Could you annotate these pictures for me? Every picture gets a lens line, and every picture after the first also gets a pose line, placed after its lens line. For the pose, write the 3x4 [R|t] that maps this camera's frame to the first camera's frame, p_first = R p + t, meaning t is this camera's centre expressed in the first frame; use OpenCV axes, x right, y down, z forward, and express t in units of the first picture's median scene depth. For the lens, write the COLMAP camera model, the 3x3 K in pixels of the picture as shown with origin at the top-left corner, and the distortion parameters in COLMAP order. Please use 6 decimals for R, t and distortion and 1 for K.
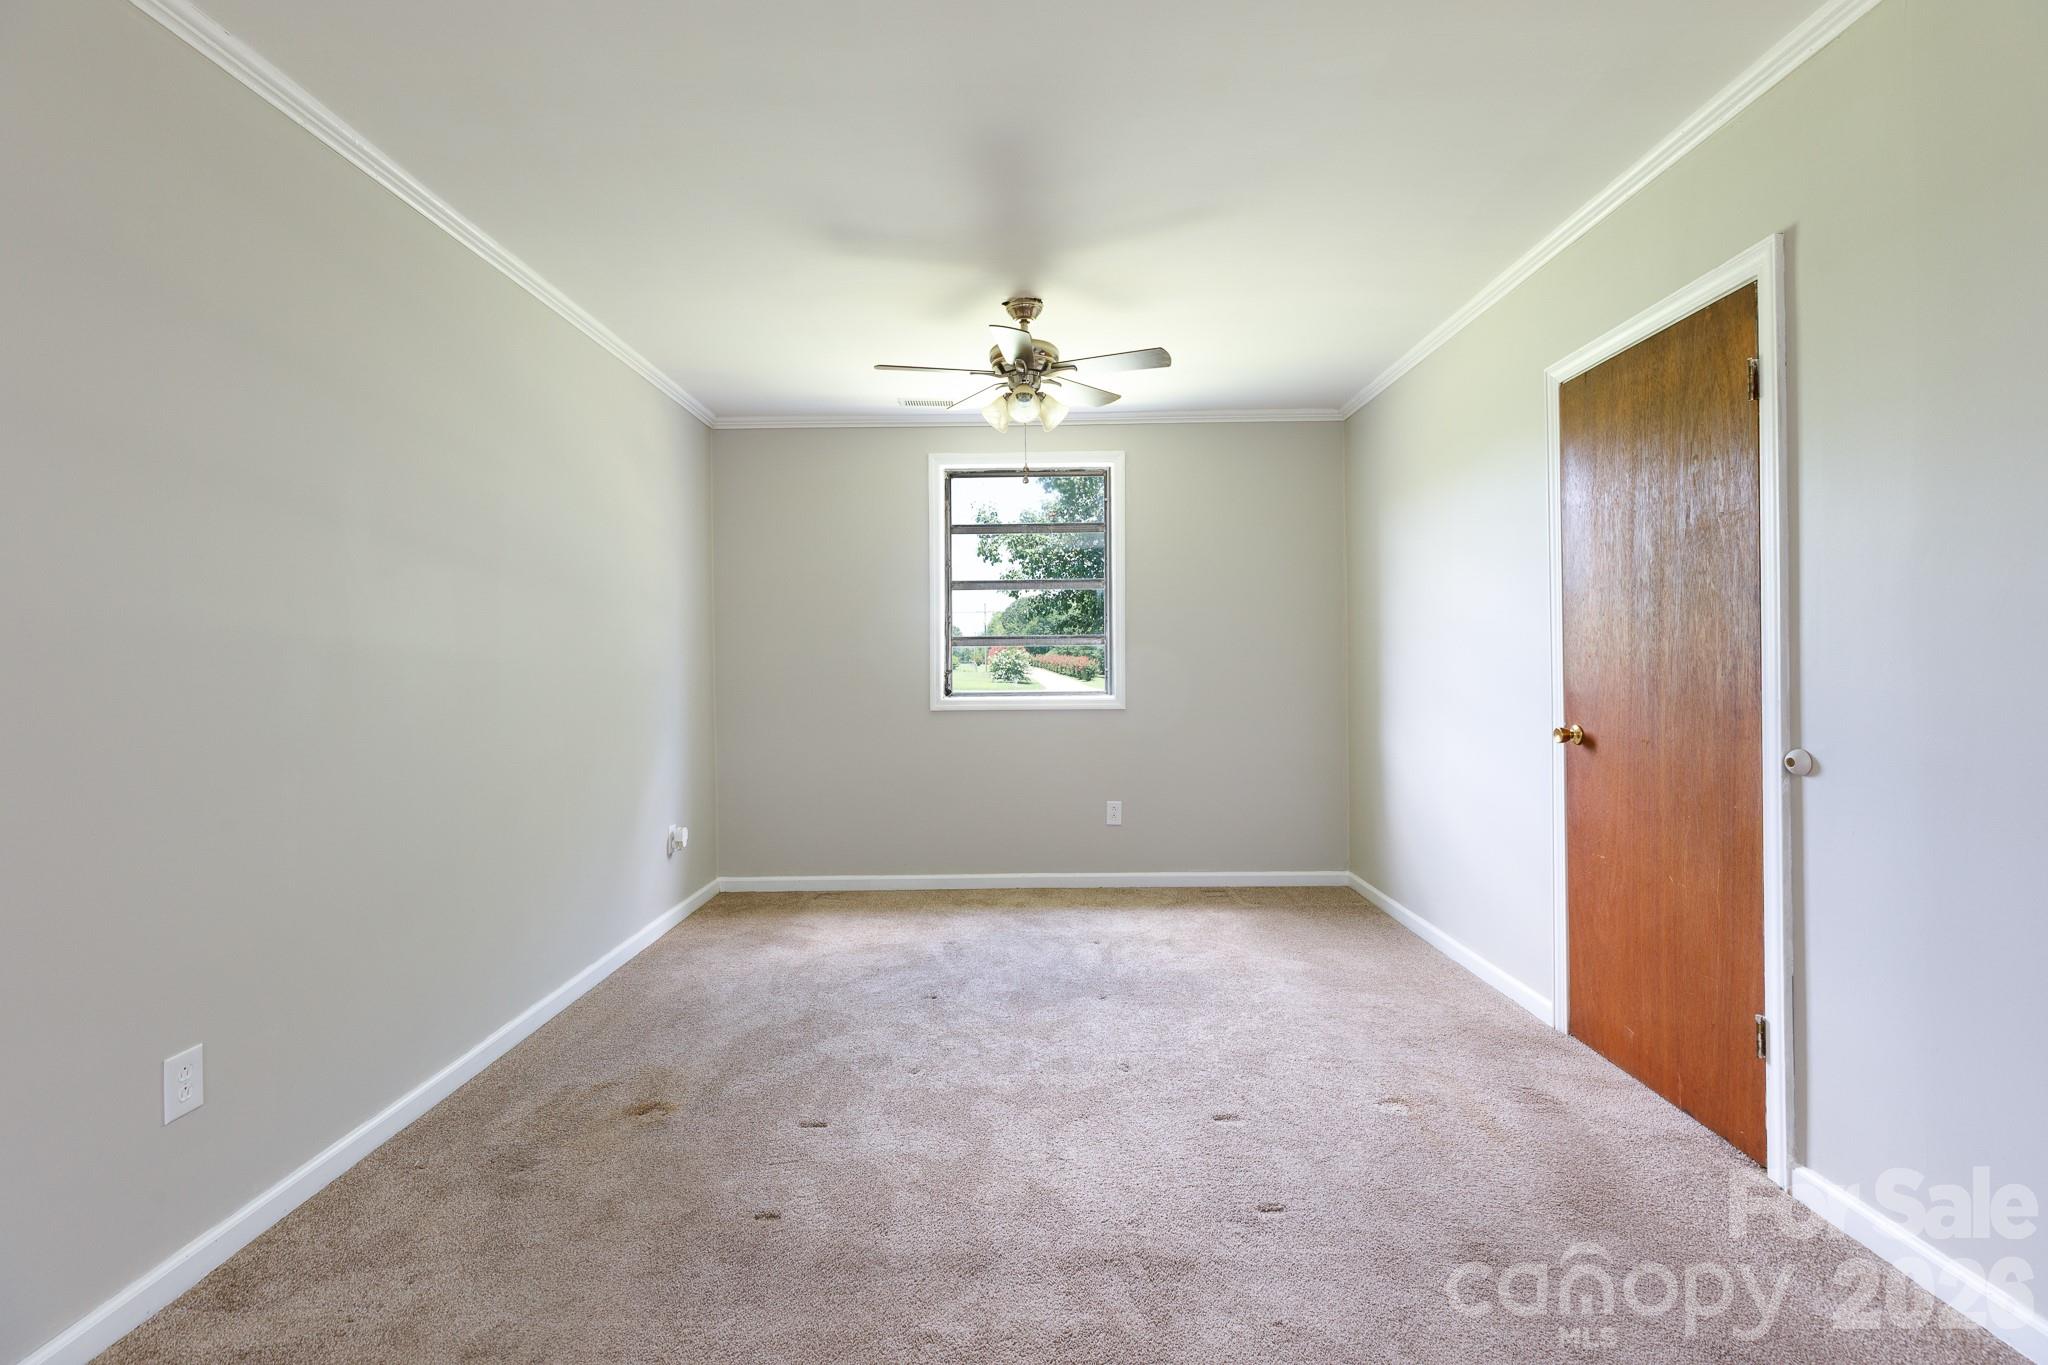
lens RADIAL K [[926.5, 0, 1024.0], [0, 926.5, 682.5], [0, 0, 1]] dist [-0.000745, 0.000012]
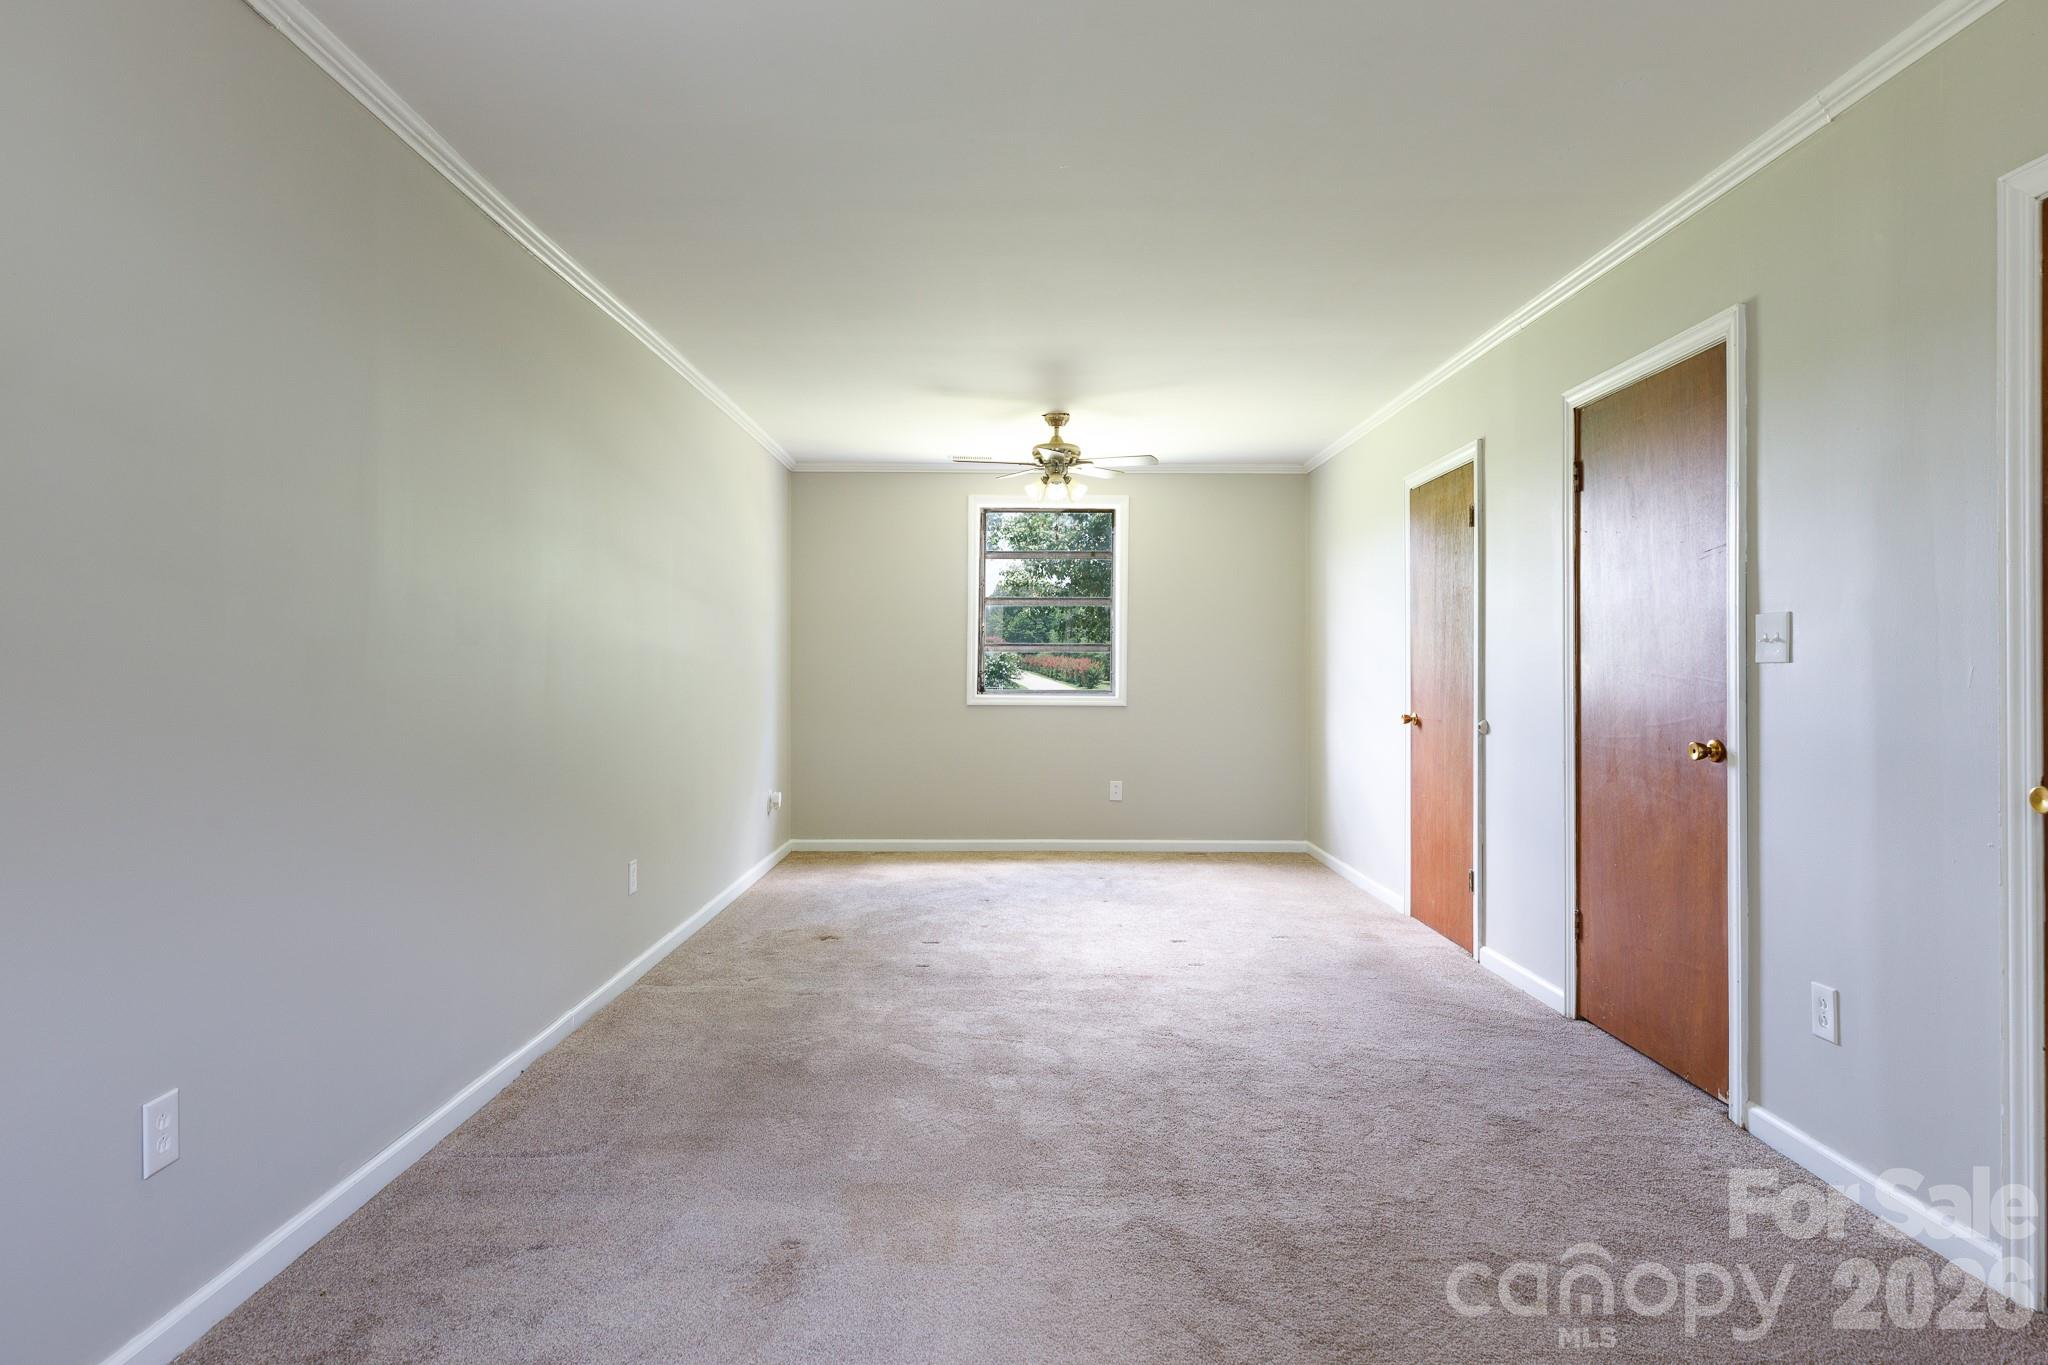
lens RADIAL K [[1219.7, 0, 1024.0], [0, 1219.7, 682.5], [0, 0, 1]] dist [0.001419, 0.000174]
pose [[0.999786, 0.013150, 0.015969, -0.058348], [-0.013048, 0.999894, -0.006529, 0.012162], [-0.016054, 0.006319, 0.999851, -0.688154]]
